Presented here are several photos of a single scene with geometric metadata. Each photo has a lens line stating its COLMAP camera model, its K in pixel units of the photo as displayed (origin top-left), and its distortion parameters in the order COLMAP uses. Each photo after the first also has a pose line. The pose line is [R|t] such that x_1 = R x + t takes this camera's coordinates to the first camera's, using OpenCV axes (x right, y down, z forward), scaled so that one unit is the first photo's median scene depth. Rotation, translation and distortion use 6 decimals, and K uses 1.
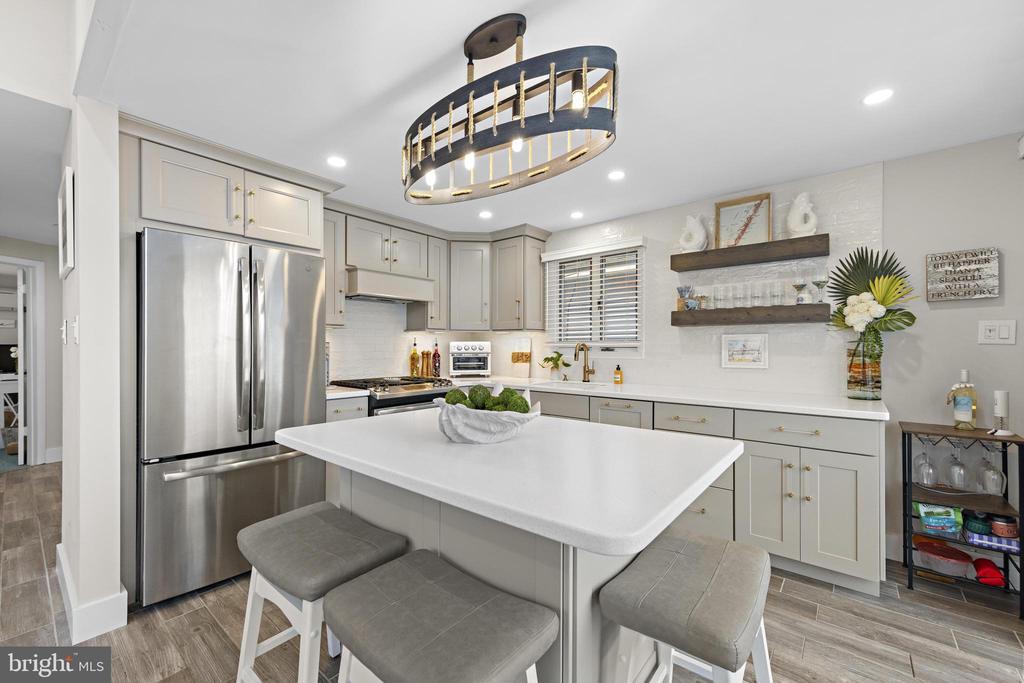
lens RADIAL K [[407.5, 0, 514.7], [0, 407.5, 347.0], [0, 0, 1]] dist [0.003900, -0.000313]
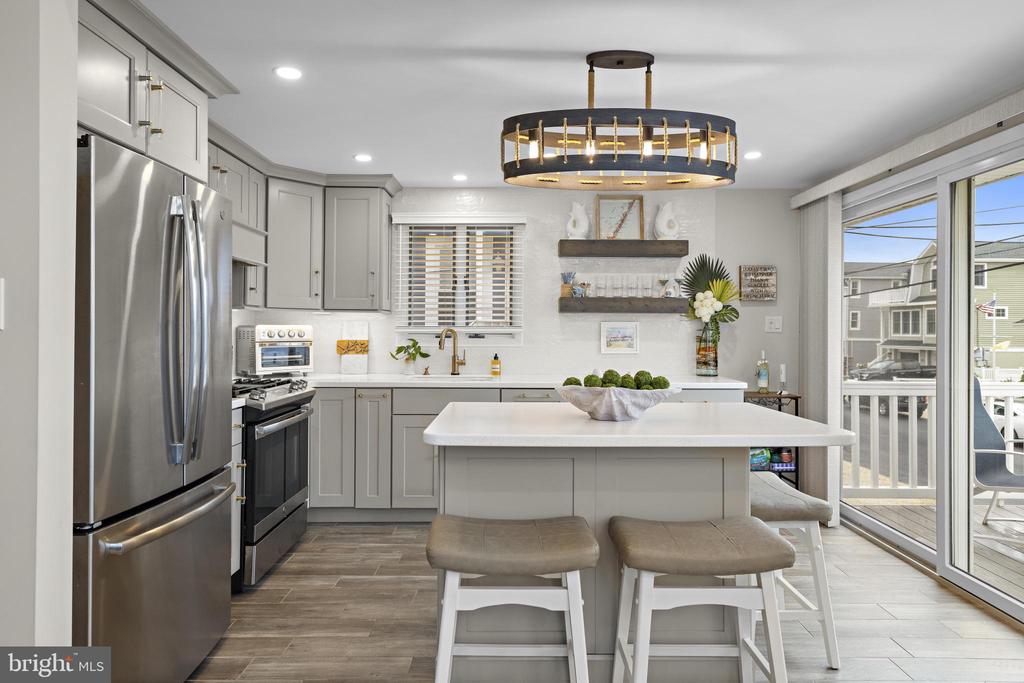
lens RADIAL K [[607.3, 0, 511.8], [0, 607.3, 327.7], [0, 0, 1]] dist [0.009101, -0.000891]
pose [[0.772874, 0.007849, 0.634511, -0.654221], [-0.003785, 0.999963, -0.007760, -0.003005], [-0.634548, 0.003596, 0.772875, -0.050078]]
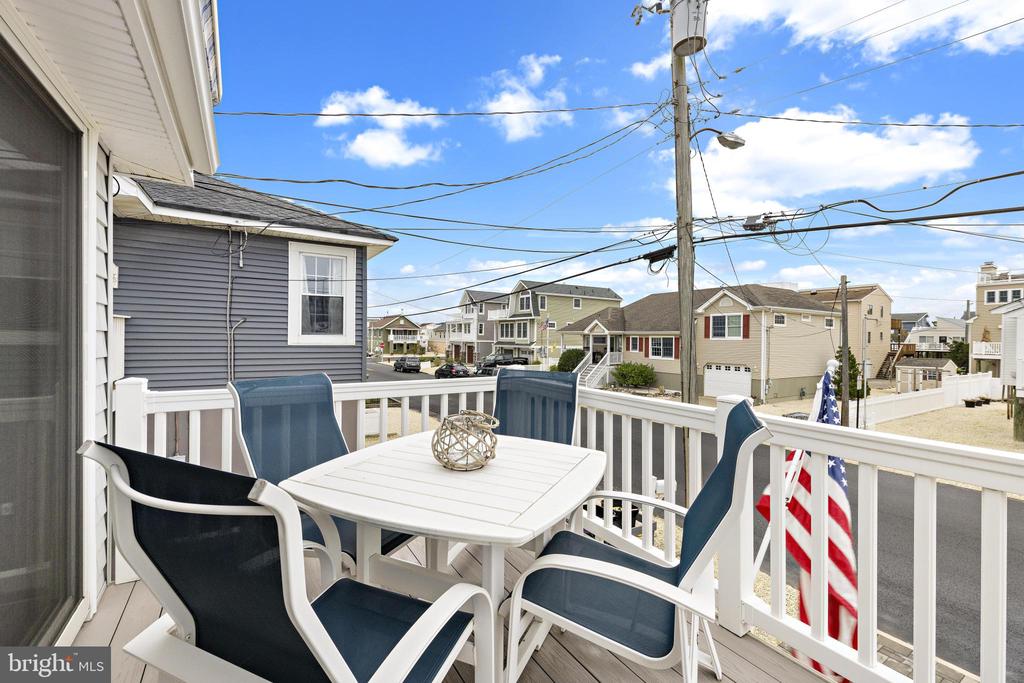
lens RADIAL K [[428.5, 0, 516.0], [0, 428.5, 338.2], [0, 0, 1]] dist [0.010554, 0.000189]
pose [[0.315494, 0.003021, 0.948923, 0.501593], [-0.009085, 0.999959, -0.000163, 0.017684], [-0.948884, -0.008569, 0.315508, -0.208316]]
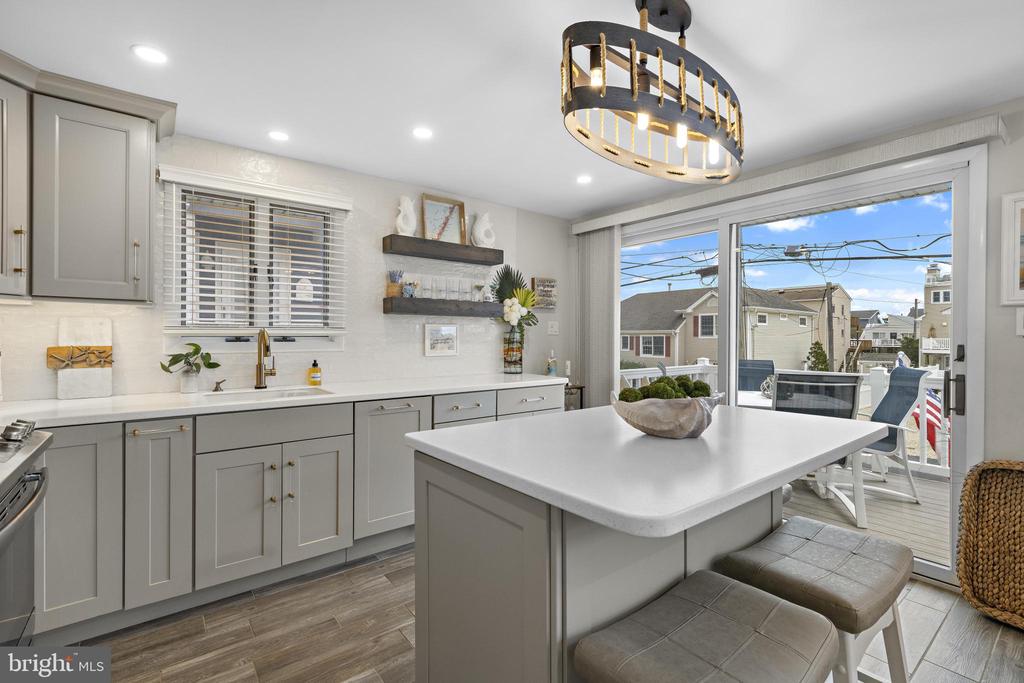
lens RADIAL K [[465.0, 0, 511.4], [0, 465.0, 339.4], [0, 0, 1]] dist [0.007623, -0.001323]
pose [[0.219951, -0.003352, 0.975505, -0.584258], [-0.000361, 0.999994, 0.003517, 0.003780], [-0.975511, -0.001126, 0.219948, 0.541306]]
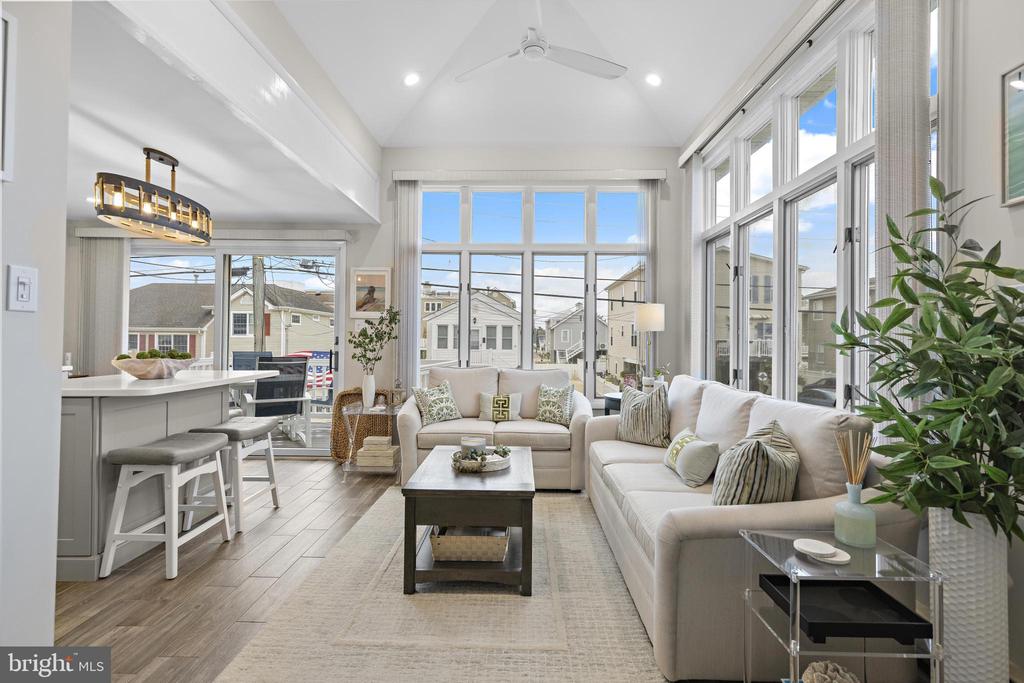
lens RADIAL K [[493.9, 0, 519.3], [0, 493.9, 332.8], [0, 0, 1]] dist [0.002258, 0.000269]
pose [[-0.629514, 0.006474, 0.776962, -1.349897], [-0.006099, 0.999893, -0.013274, 0.021116], [-0.776965, -0.013095, -0.629407, 0.556531]]
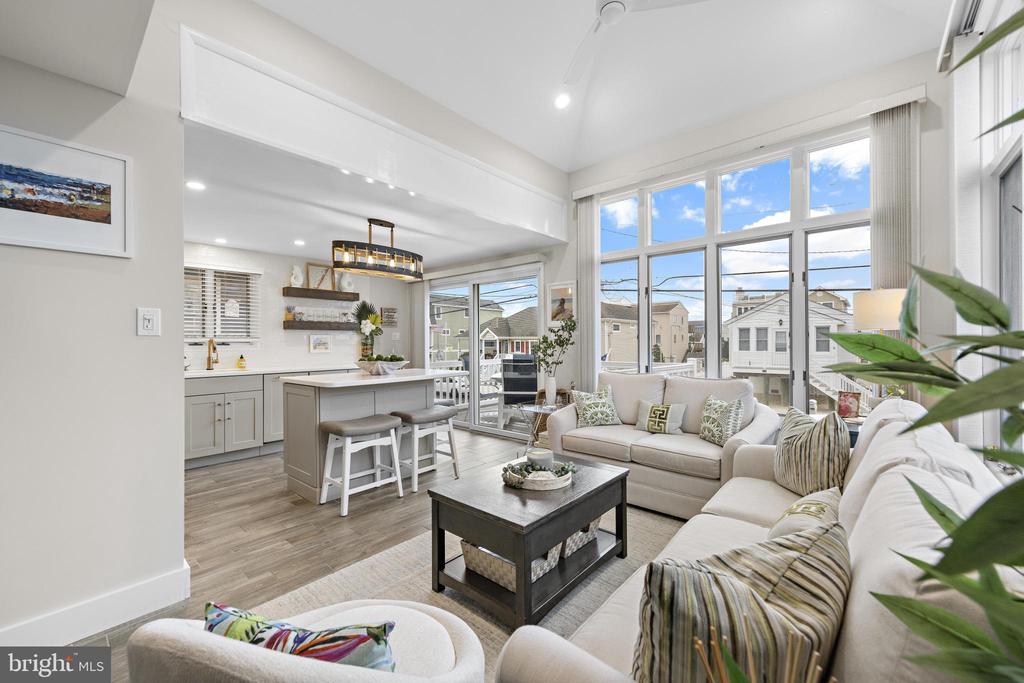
lens RADIAL K [[407.5, 0, 516.7], [0, 407.5, 341.4], [0, 0, 1]] dist [0.003900, -0.000313]
pose [[0.027025, 0.003565, 0.999628, -1.304903], [0.009405, 0.999948, -0.003821, 0.013885], [-0.999591, 0.009505, 0.026990, 0.027651]]
